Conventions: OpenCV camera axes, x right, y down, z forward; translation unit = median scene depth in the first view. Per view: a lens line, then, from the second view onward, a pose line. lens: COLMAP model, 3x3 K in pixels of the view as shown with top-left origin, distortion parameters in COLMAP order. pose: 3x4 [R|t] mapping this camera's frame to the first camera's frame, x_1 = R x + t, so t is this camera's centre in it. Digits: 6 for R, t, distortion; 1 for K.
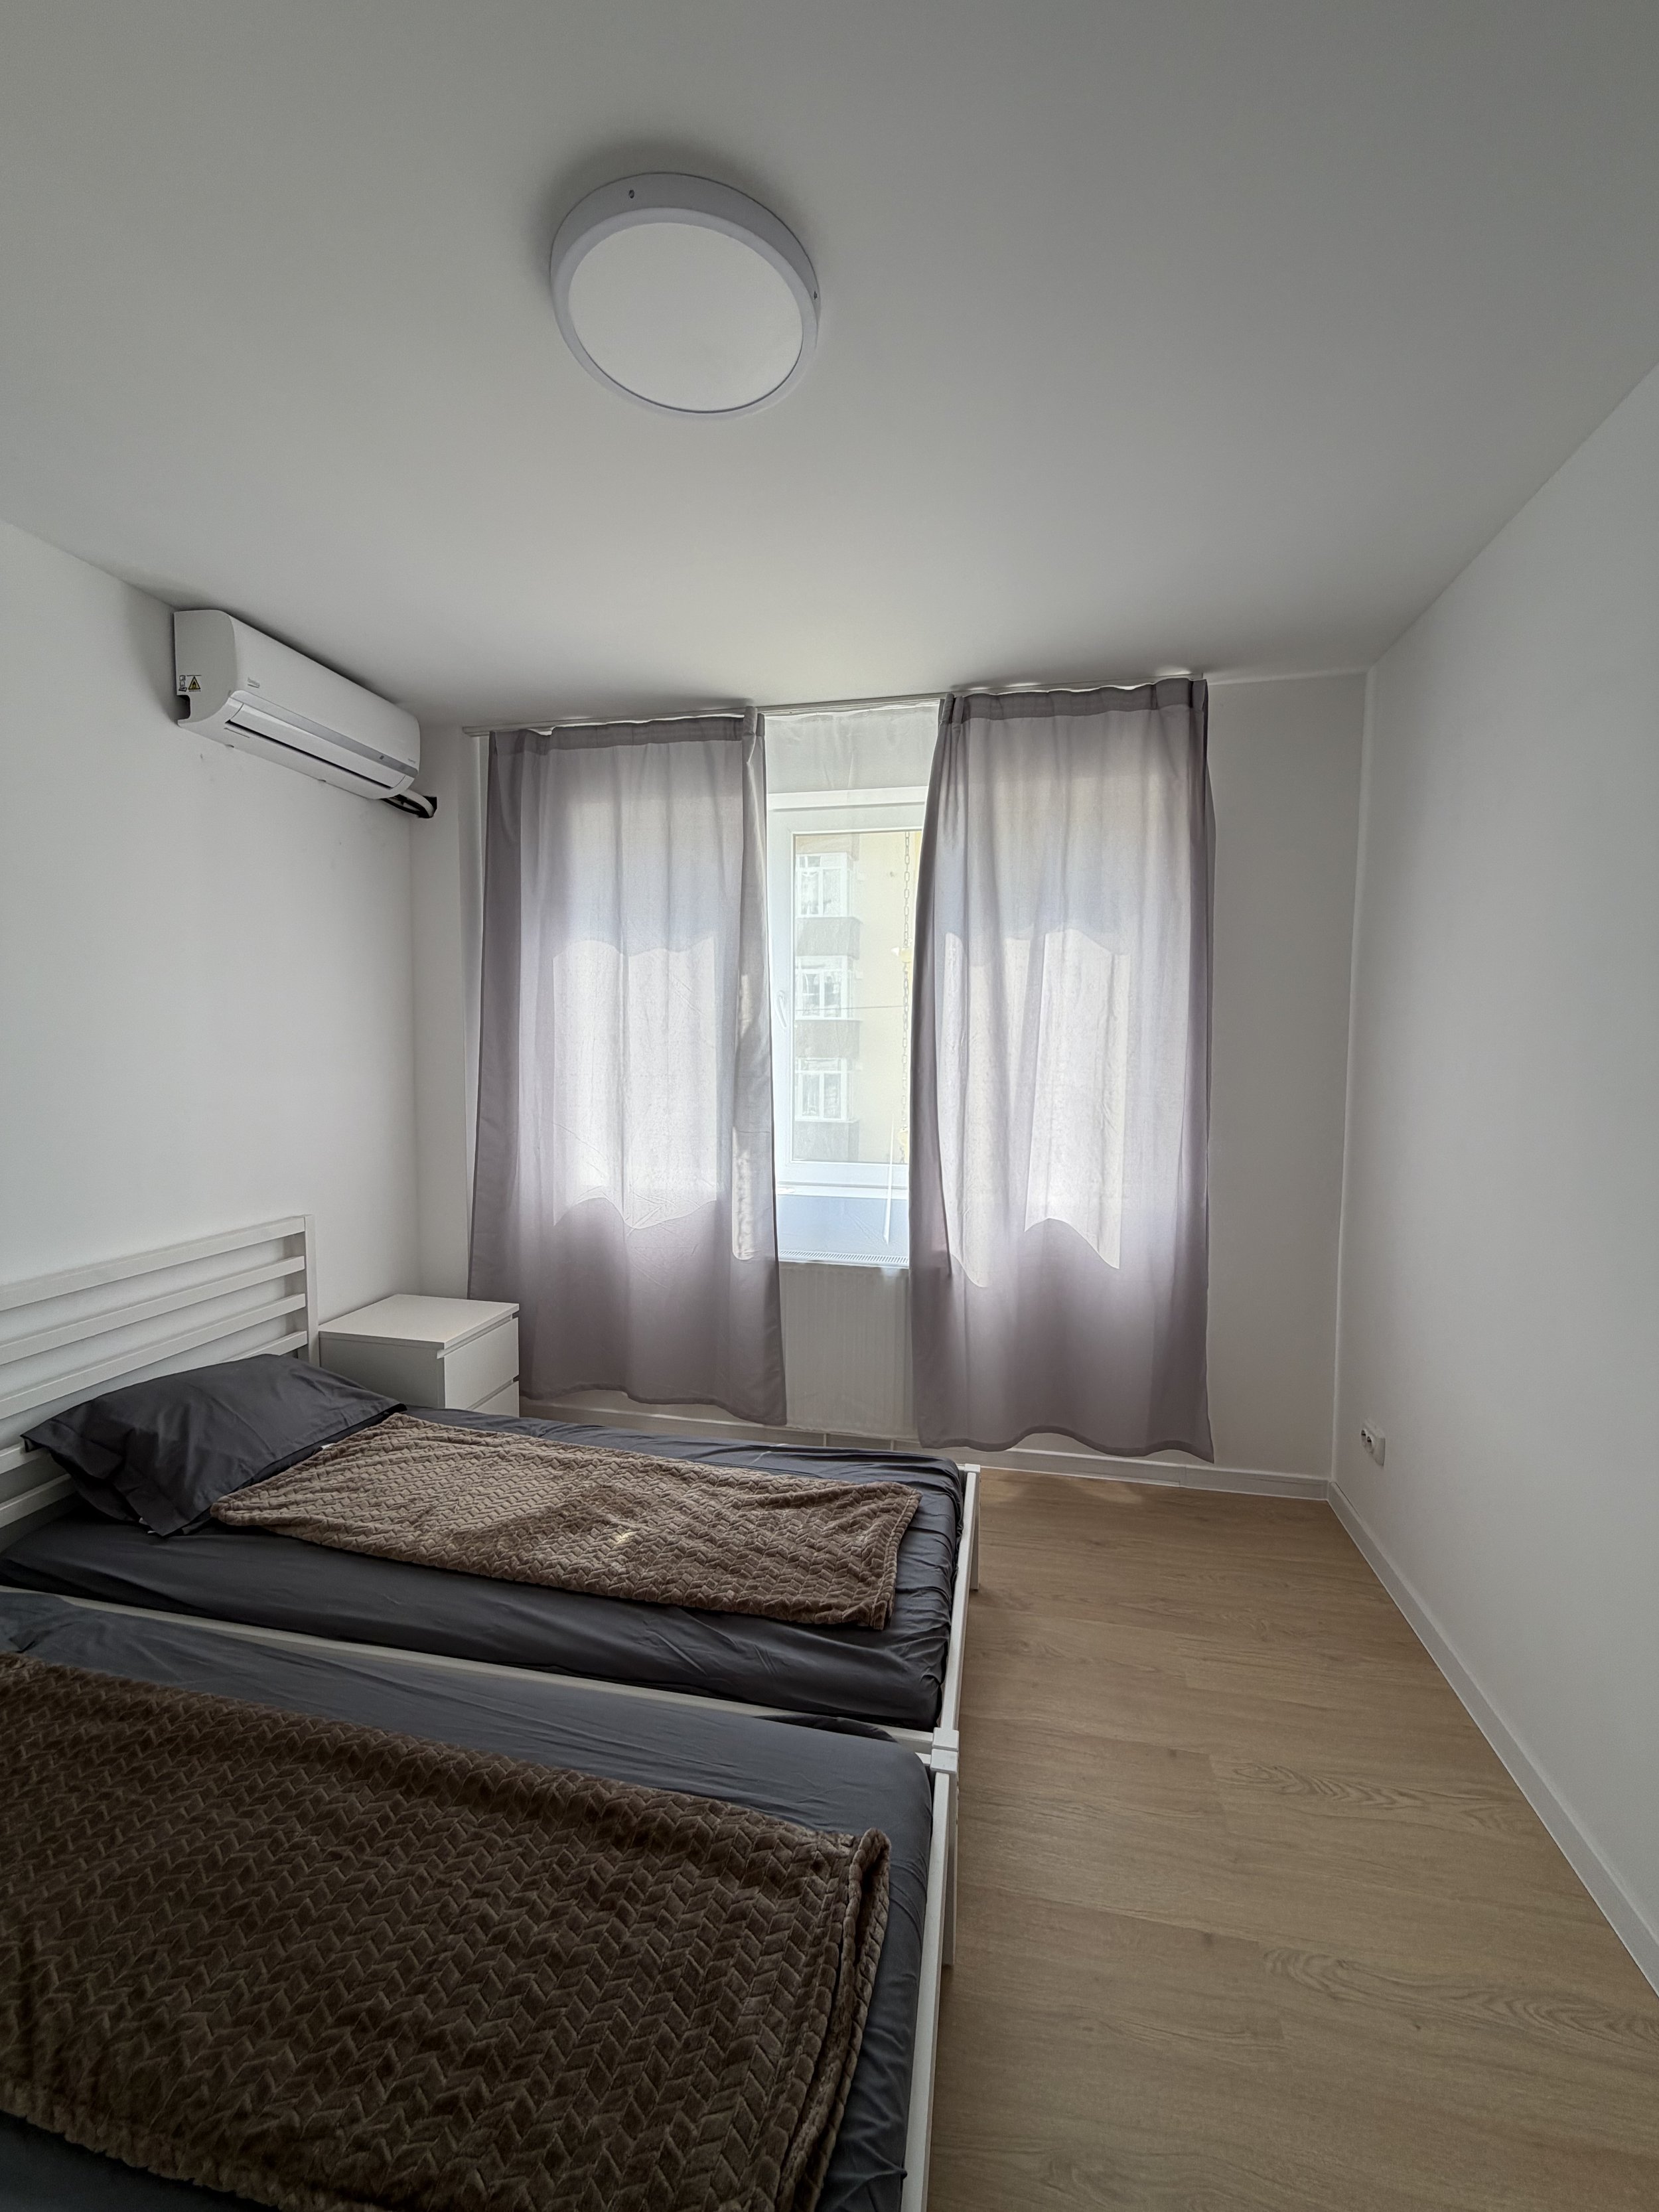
lens RADIAL K [[896.6, 0, 821.8], [0, 896.6, 1096.7], [0, 0, 1]] dist [0.003396, -0.000421]
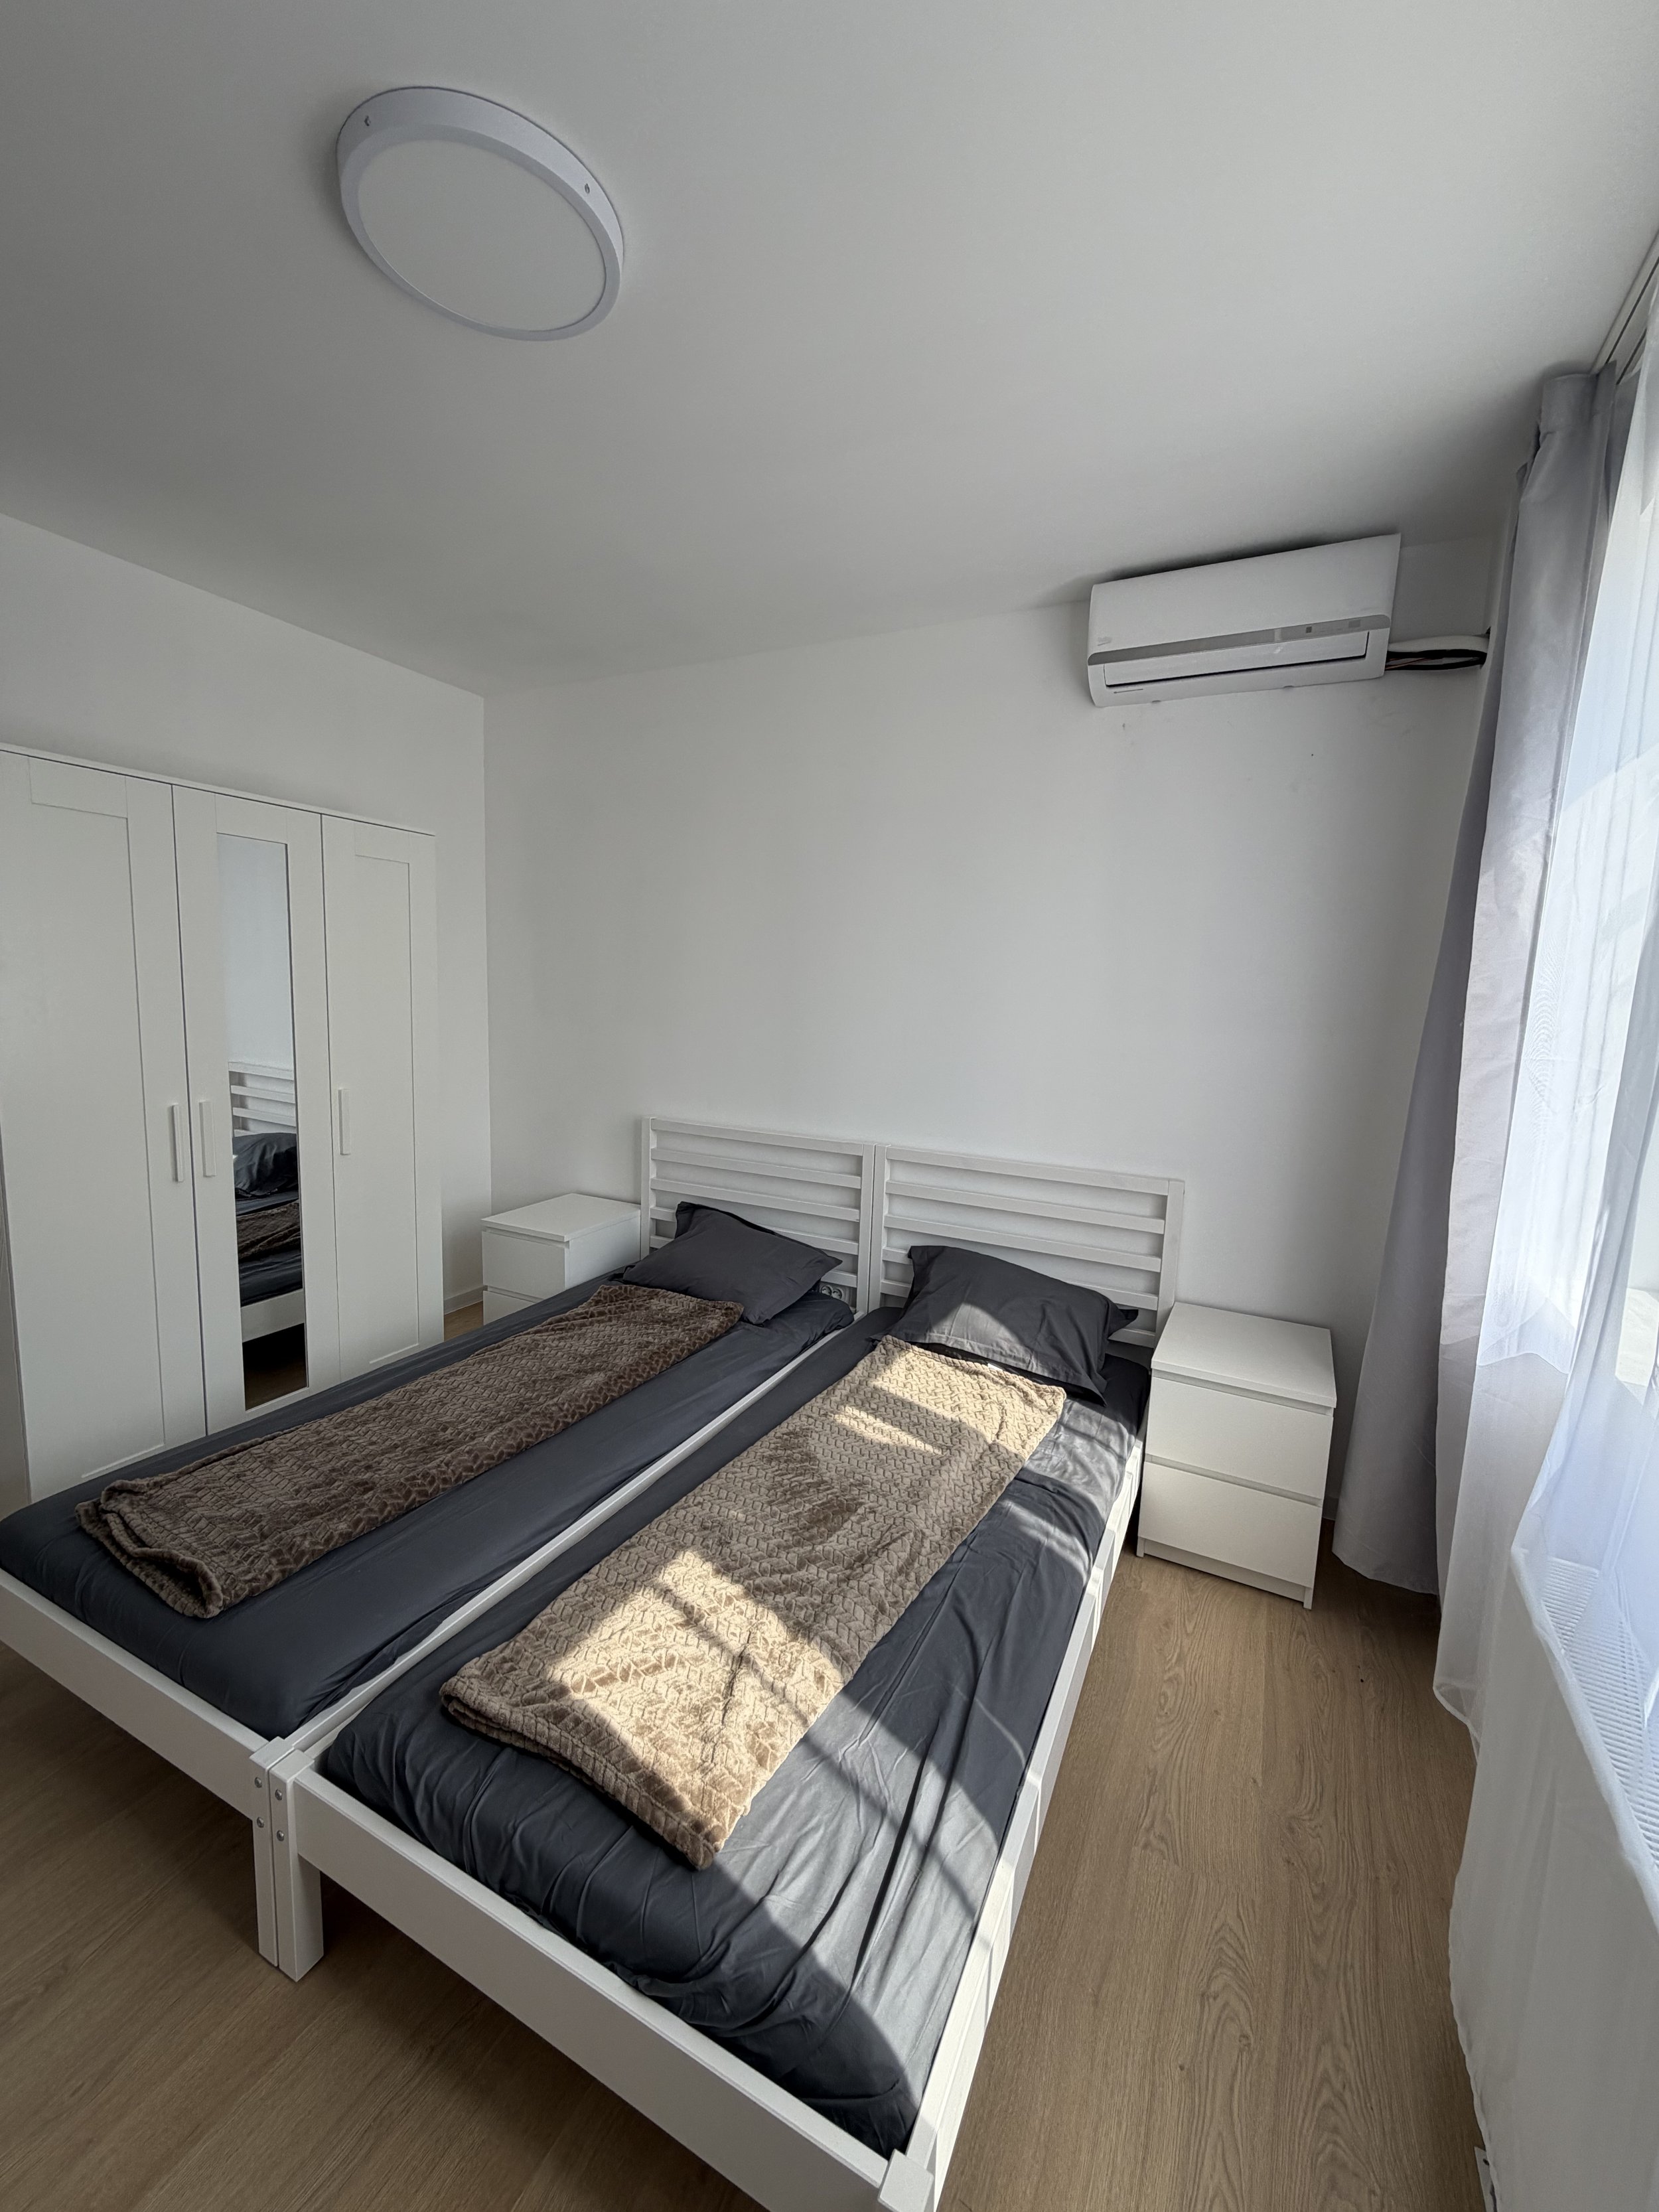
lens RADIAL K [[896.6, 0, 832.2], [0, 896.6, 1103.2], [0, 0, 1]] dist [0.003396, -0.000421]
pose [[-0.248216, 0.119530, -0.961302, 0.421300], [-0.092872, 0.984850, 0.146439, -0.053706], [0.964243, 0.125627, -0.233354, 0.874201]]
